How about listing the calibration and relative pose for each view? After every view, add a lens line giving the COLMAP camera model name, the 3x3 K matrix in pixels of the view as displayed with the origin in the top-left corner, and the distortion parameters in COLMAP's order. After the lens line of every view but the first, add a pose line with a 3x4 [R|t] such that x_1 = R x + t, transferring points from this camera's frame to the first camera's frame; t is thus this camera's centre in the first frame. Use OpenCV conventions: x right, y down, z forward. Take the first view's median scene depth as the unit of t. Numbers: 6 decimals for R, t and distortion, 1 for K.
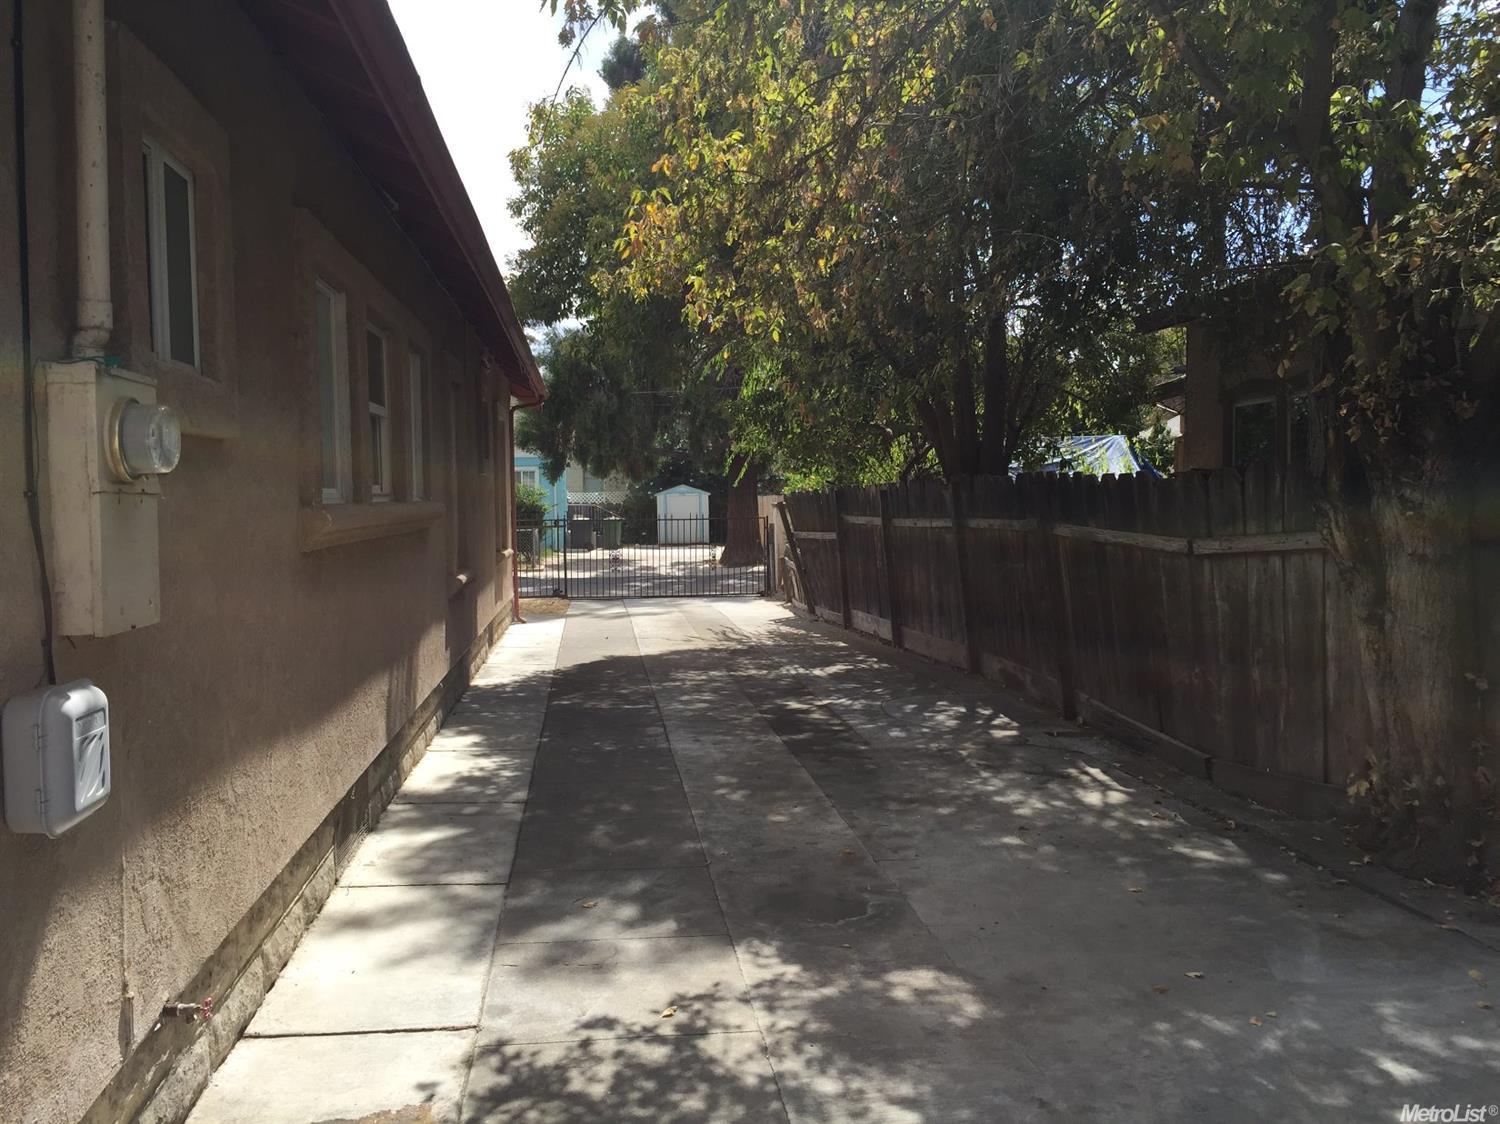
lens RADIAL K [[1305.0, 0, 750.3], [0, 1305.0, 544.5], [0, 0, 1]] dist [0.080337, -0.107798]
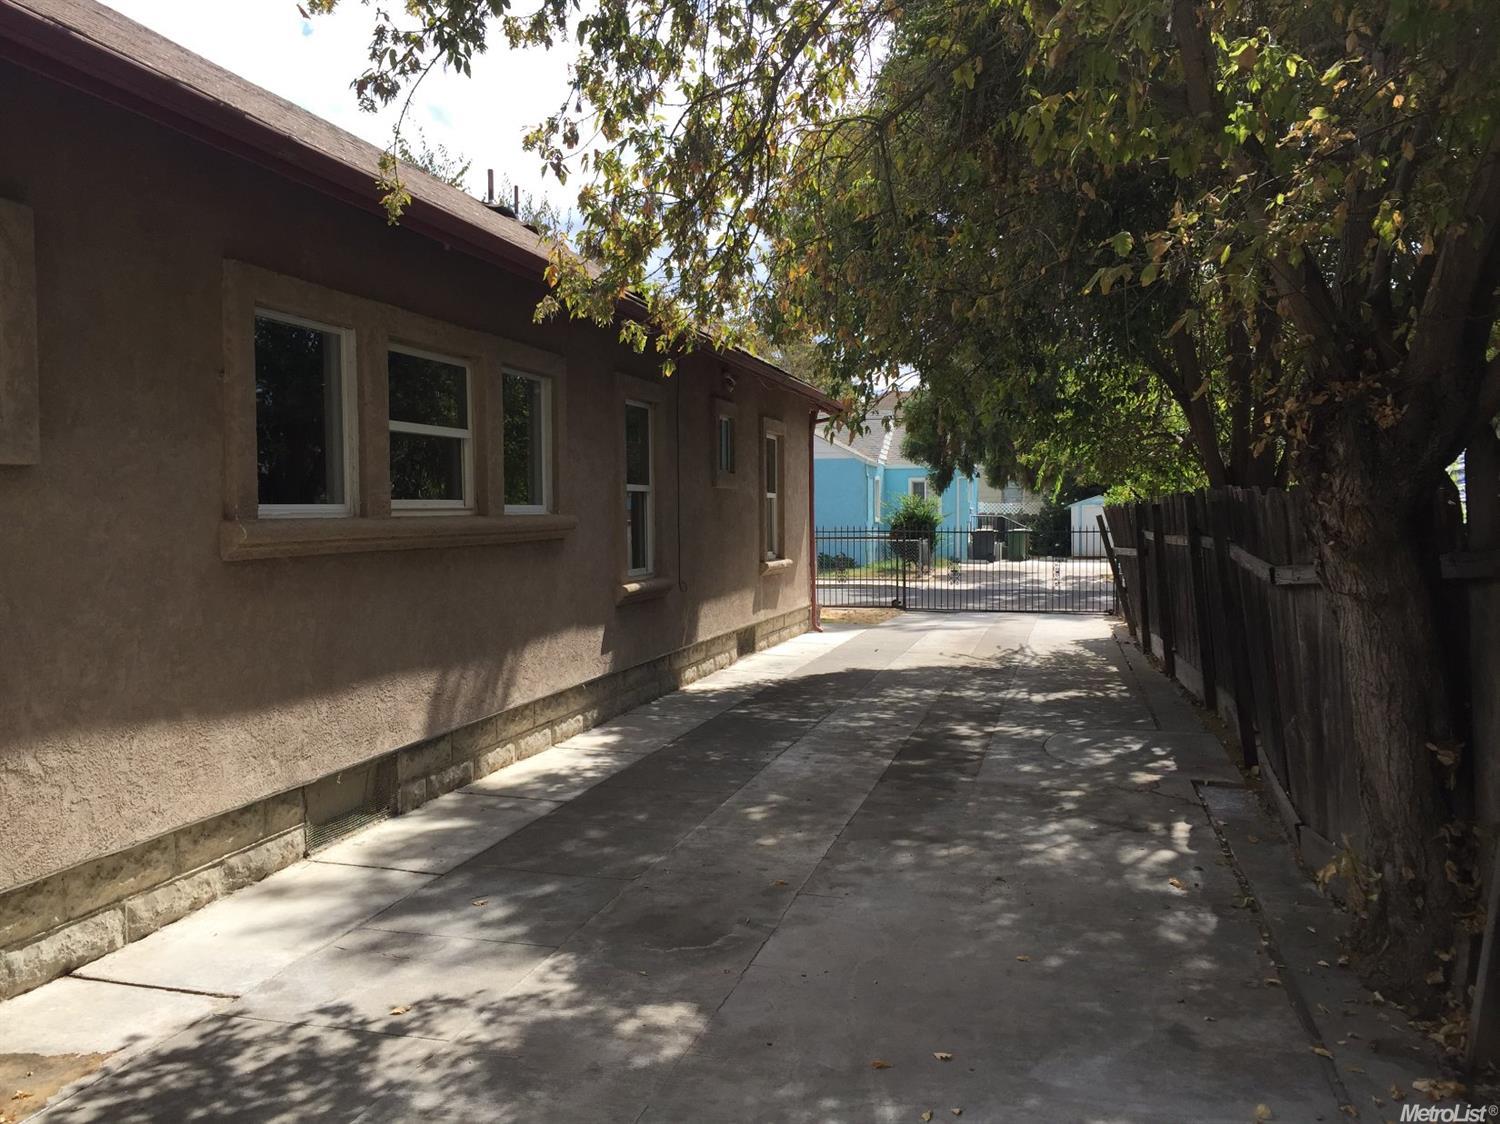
lens RADIAL K [[1305.0, 0, 750.3], [0, 1305.0, 544.5], [0, 0, 1]] dist [0.080337, -0.107798]
pose [[0.928711, 0.017942, -0.370371, 0.520353], [-0.020431, 0.999787, -0.002798, -0.014732], [0.370242, 0.010165, 0.928880, 0.114293]]
